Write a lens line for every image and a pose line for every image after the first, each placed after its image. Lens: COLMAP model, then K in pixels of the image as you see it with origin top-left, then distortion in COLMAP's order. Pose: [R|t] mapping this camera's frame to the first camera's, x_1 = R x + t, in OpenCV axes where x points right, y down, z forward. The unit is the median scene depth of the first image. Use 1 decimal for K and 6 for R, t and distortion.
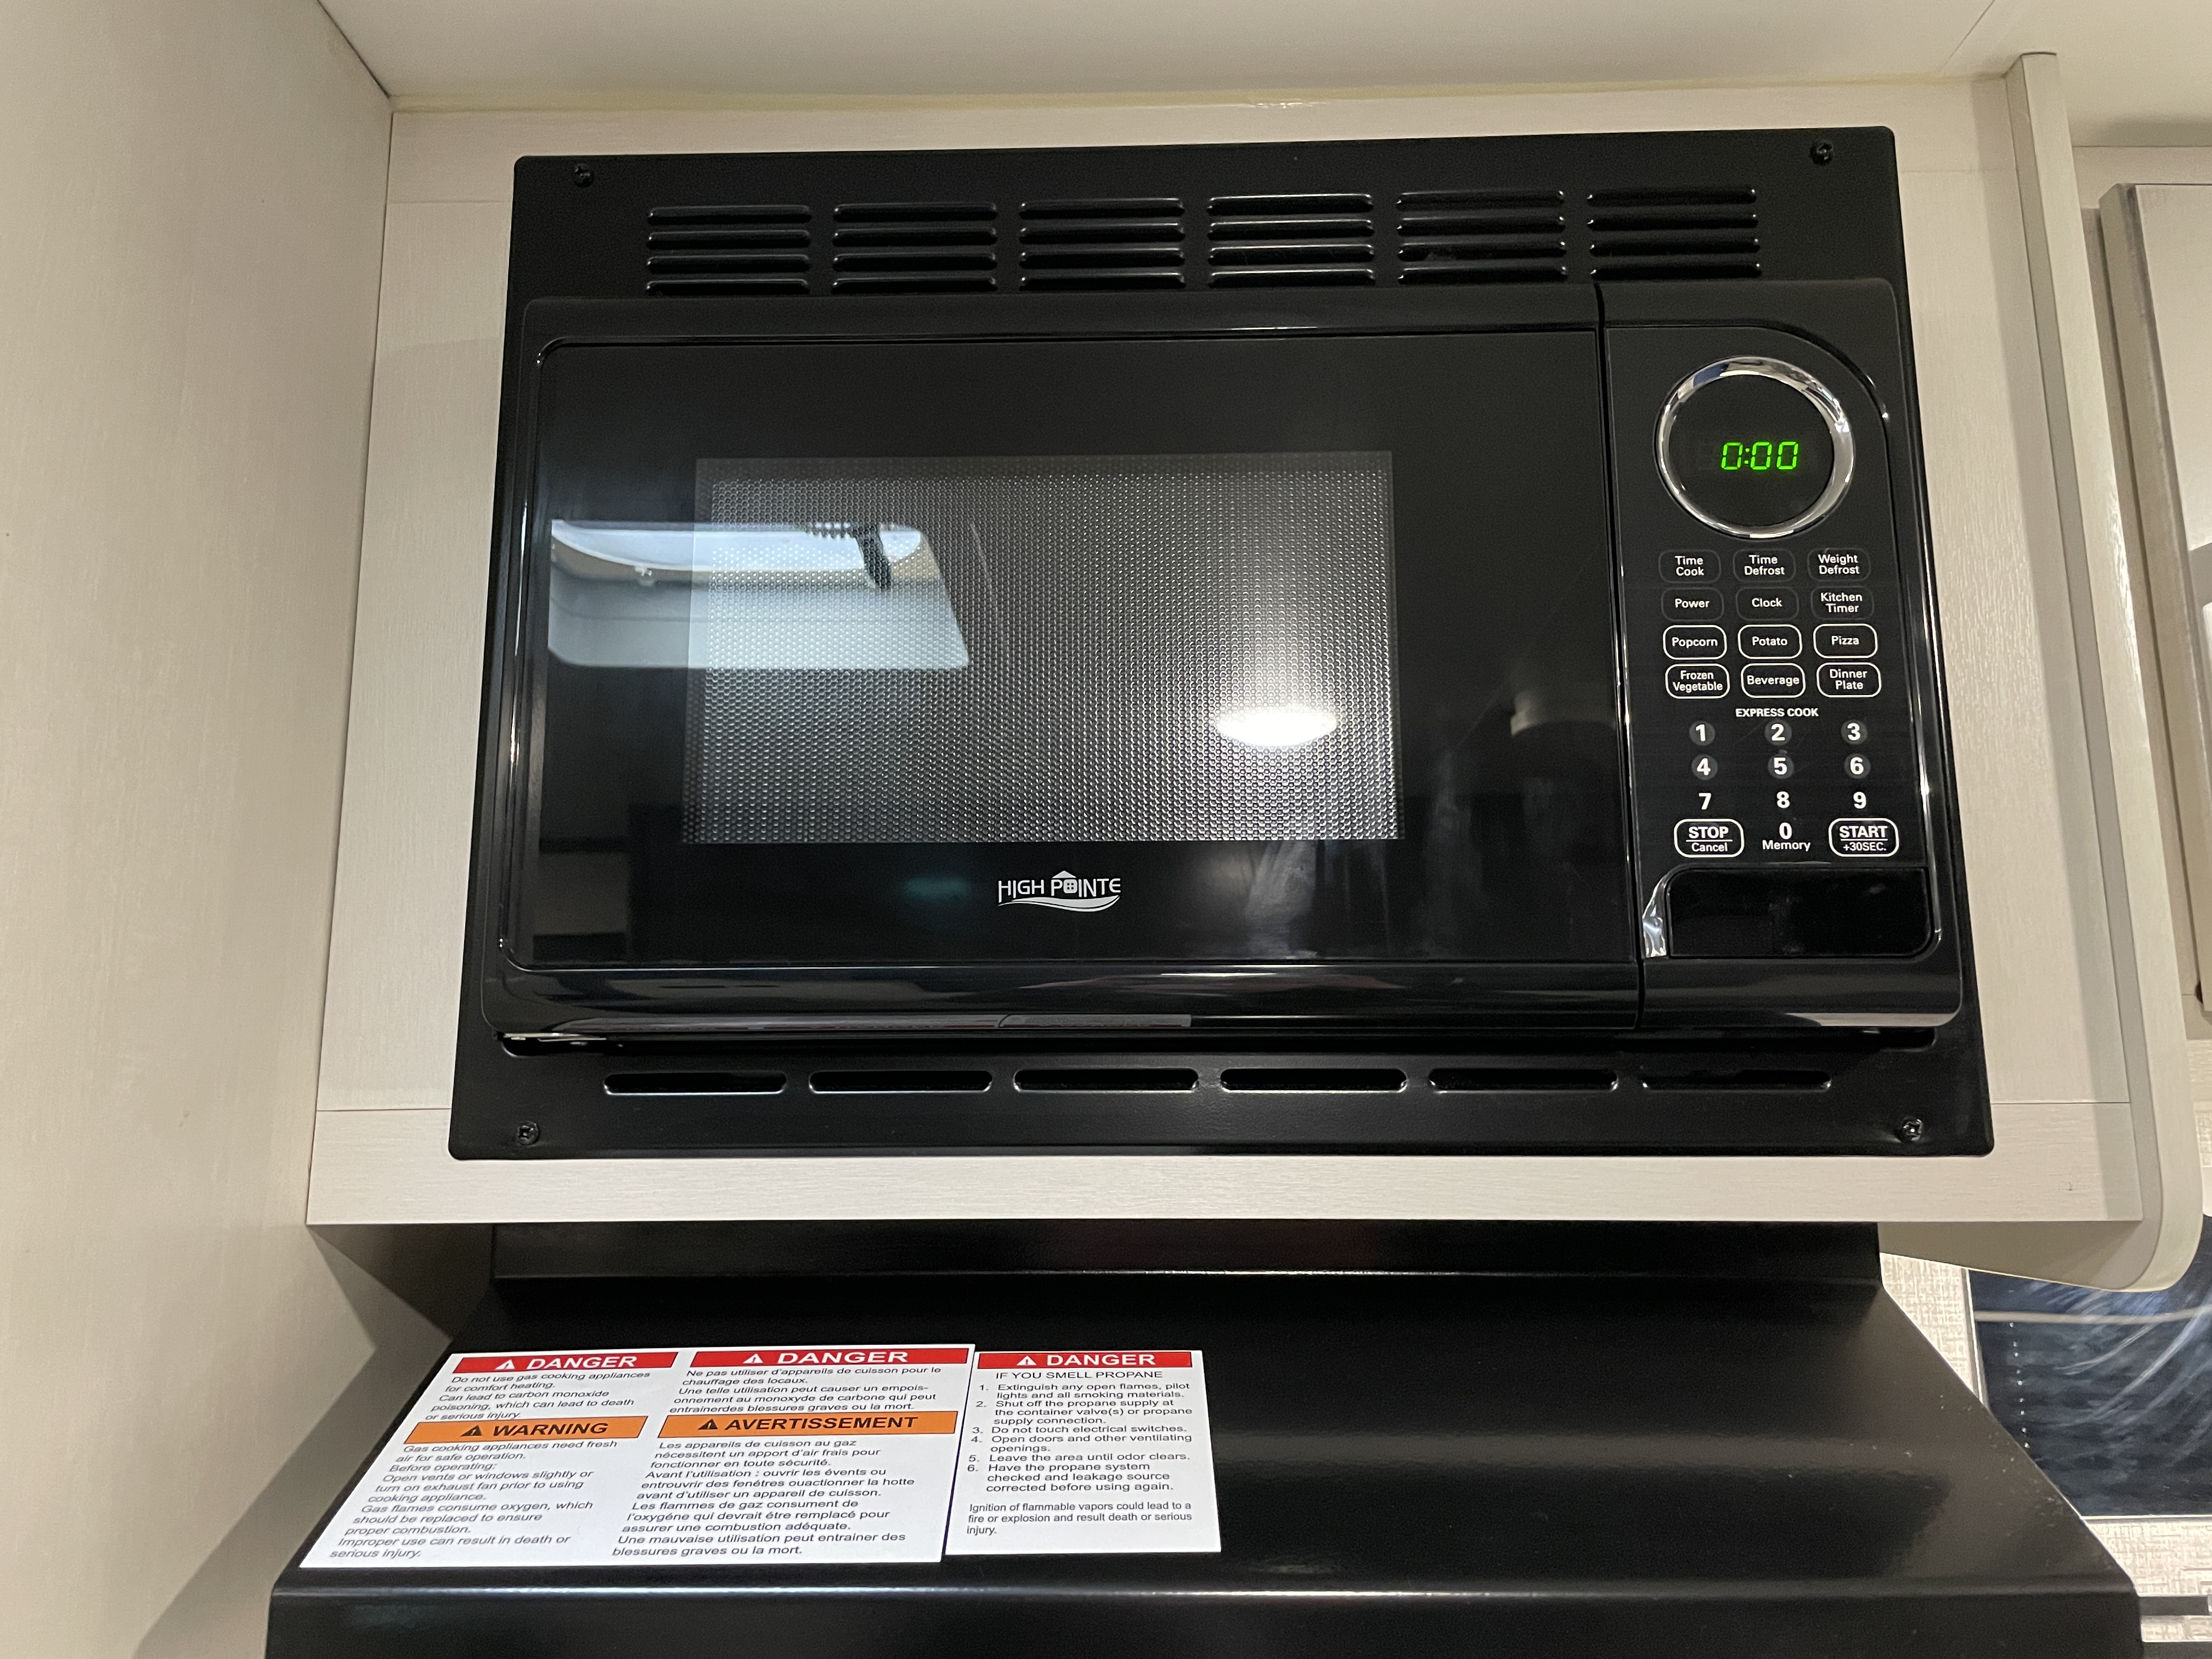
lens RADIAL K [[1667.7, 0, 1132.6], [0, 1667.7, 814.9], [0, 0, 1]] dist [0.094225, -0.128758]
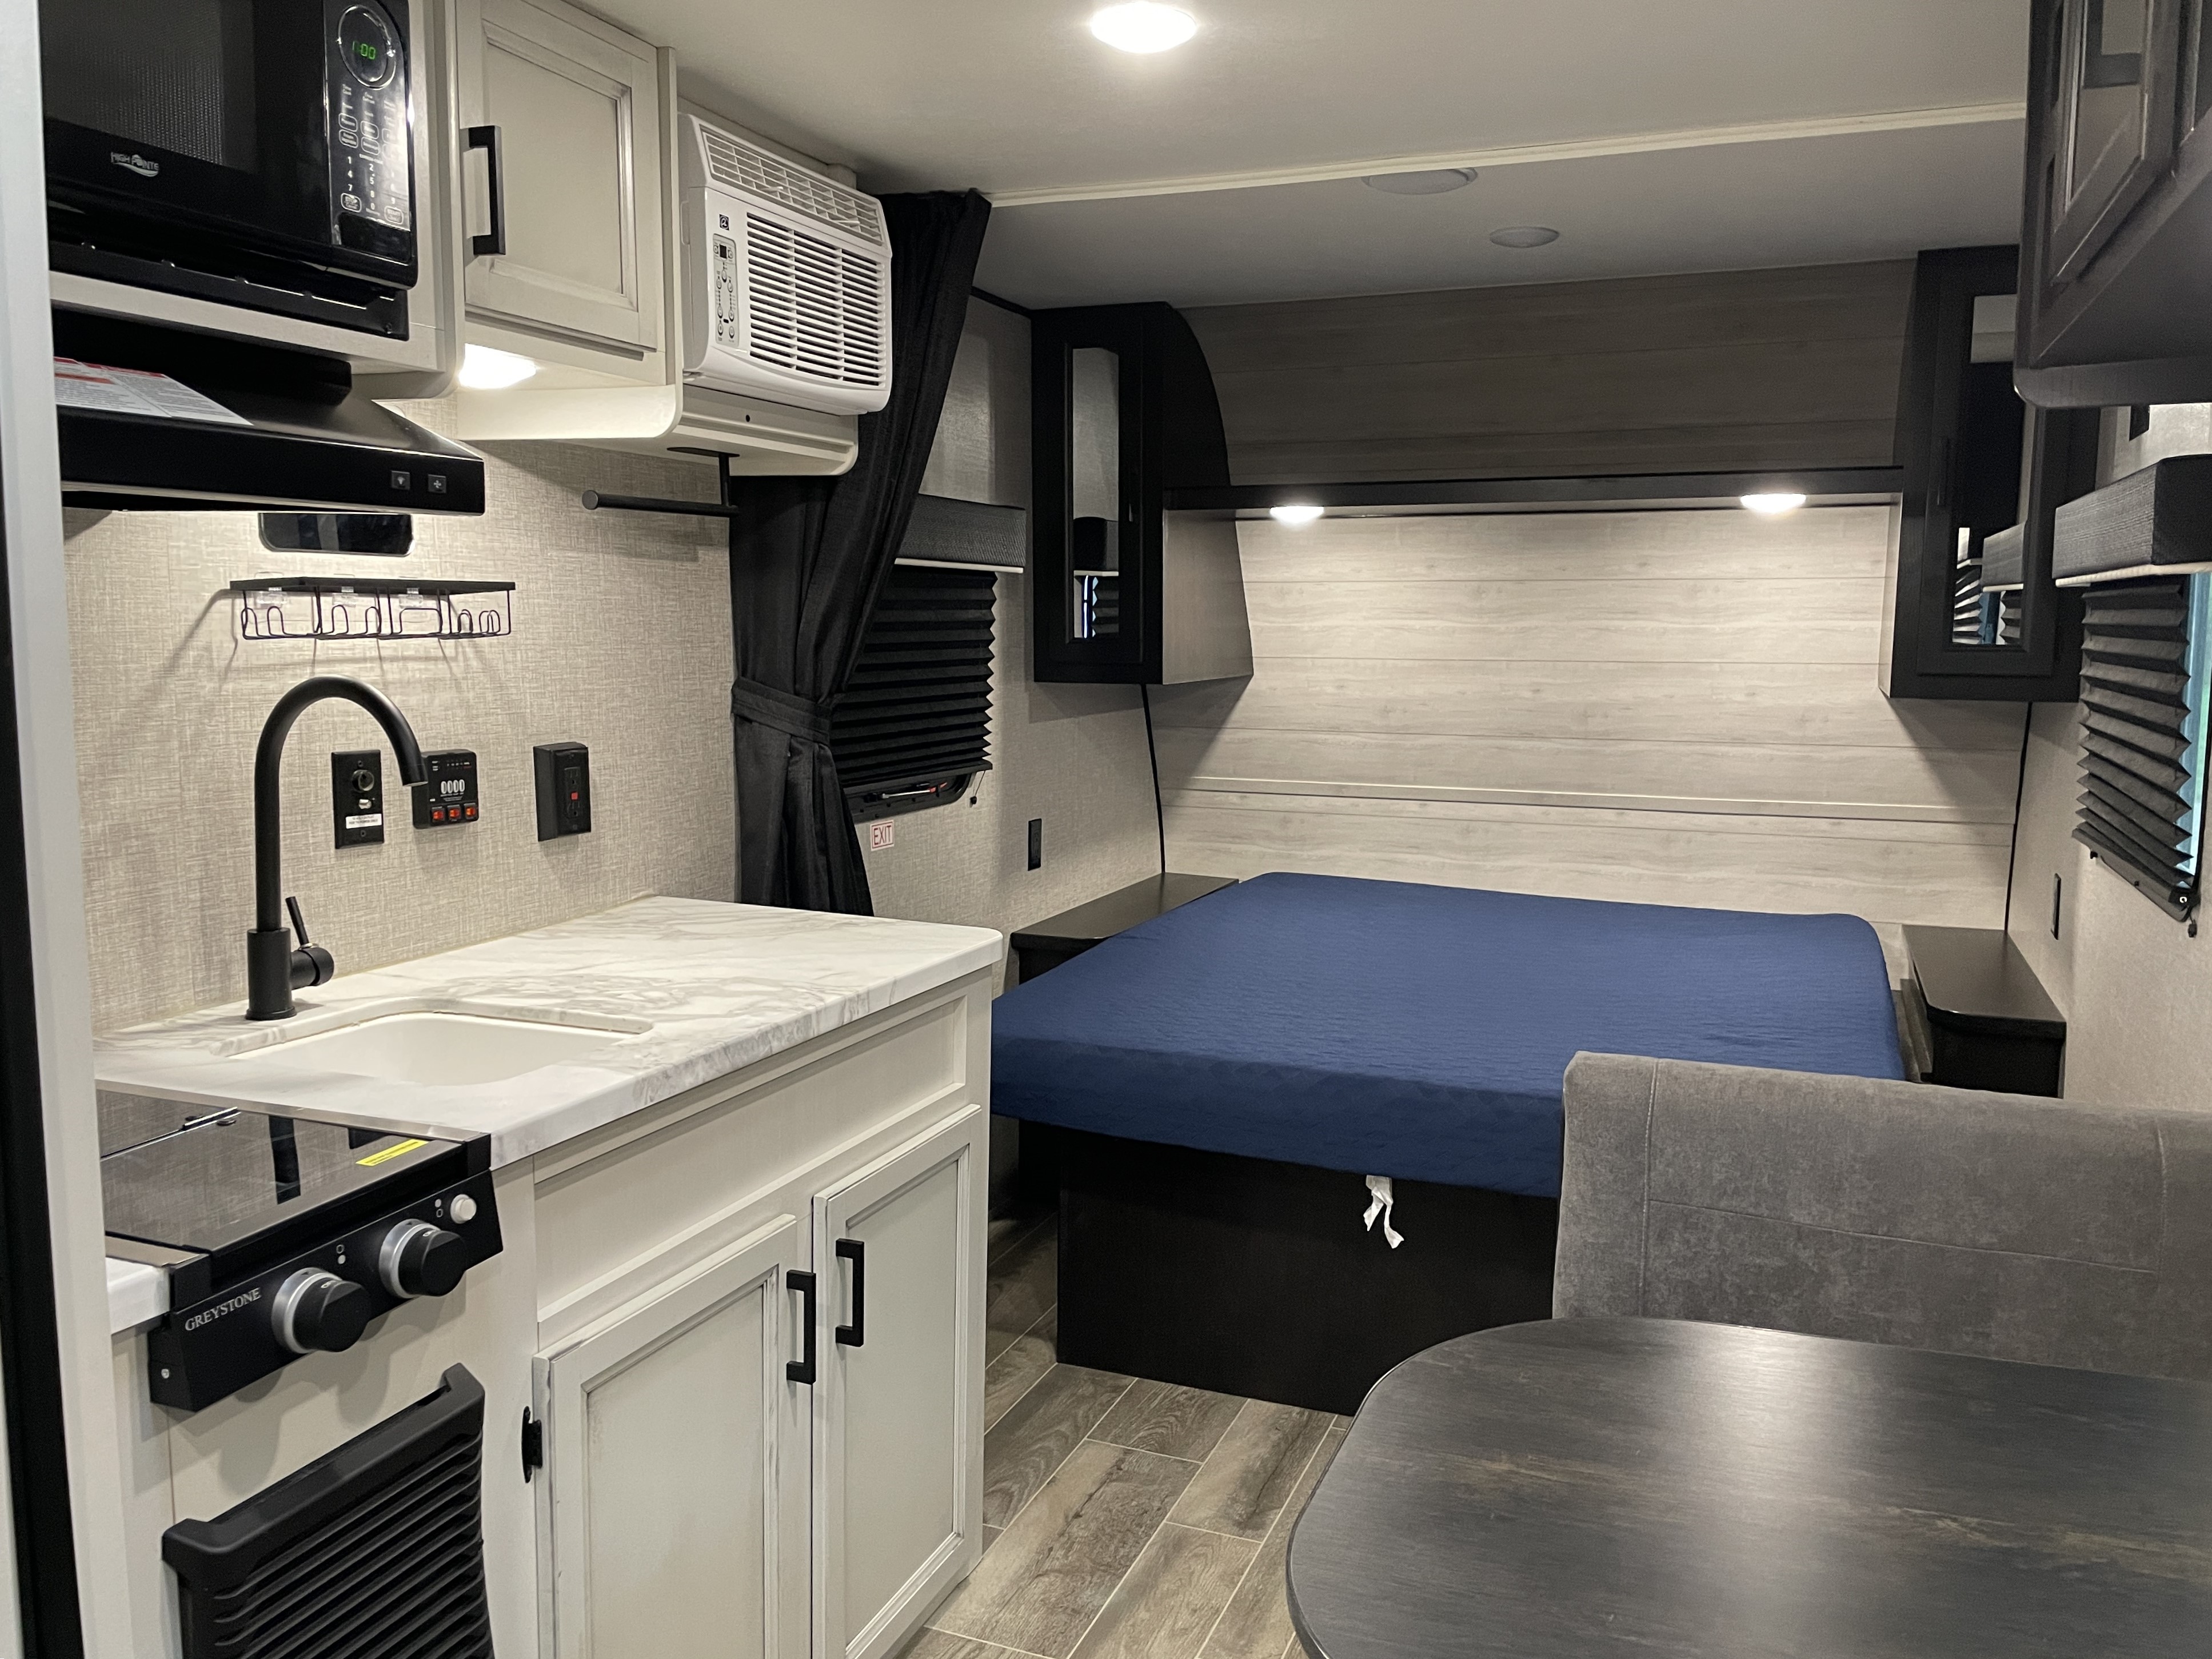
lens RADIAL K [[1736.7, 0, 1113.2], [0, 1736.7, 822.8], [0, 0, 1]] dist [0.086653, -0.122353]
pose [[0.341590, -0.103165, 0.934170, -1.910404], [-0.192705, 0.965152, 0.177051, 0.230236], [-0.919881, -0.240498, 0.309806, -1.176627]]
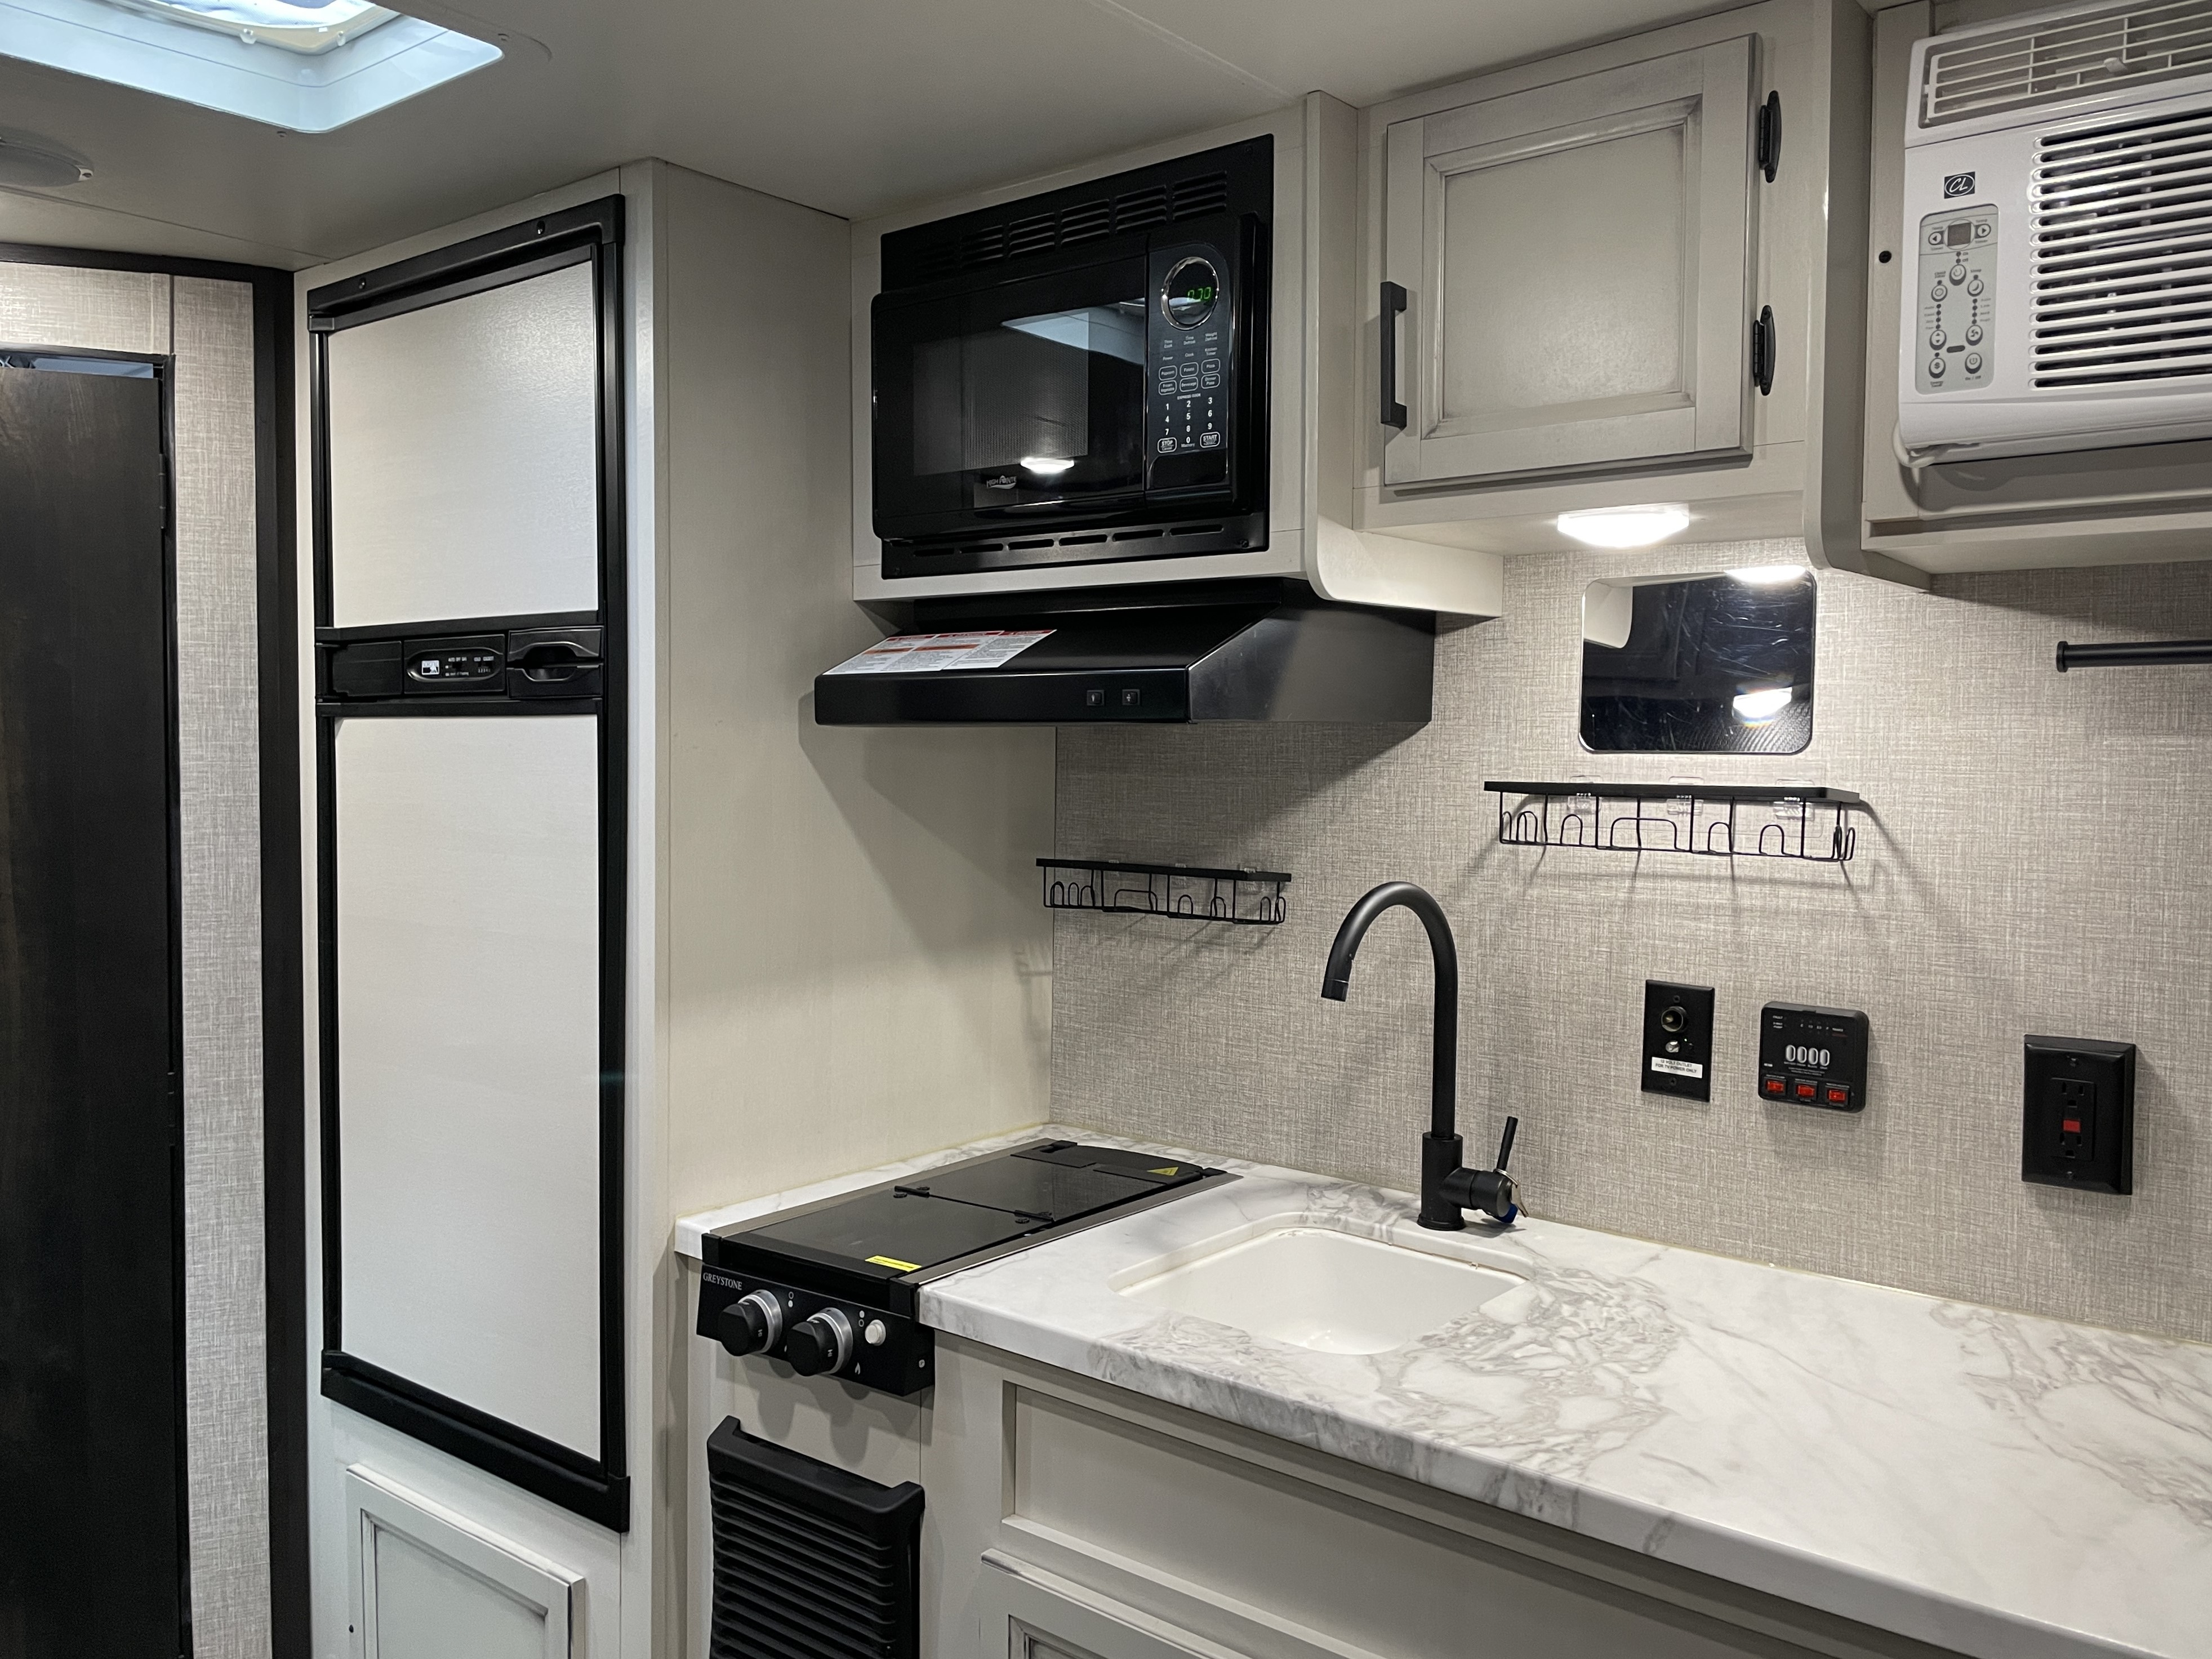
lens RADIAL K [[1714.2, 0, 1107.0], [0, 1714.2, 811.4], [0, 0, 1]] dist [0.096918, -0.135762]
pose [[0.793493, 0.036313, -0.607495, 2.045222], [0.104834, 0.975141, 0.195220, 0.038970], [0.599482, -0.218591, 0.769961, -1.446133]]
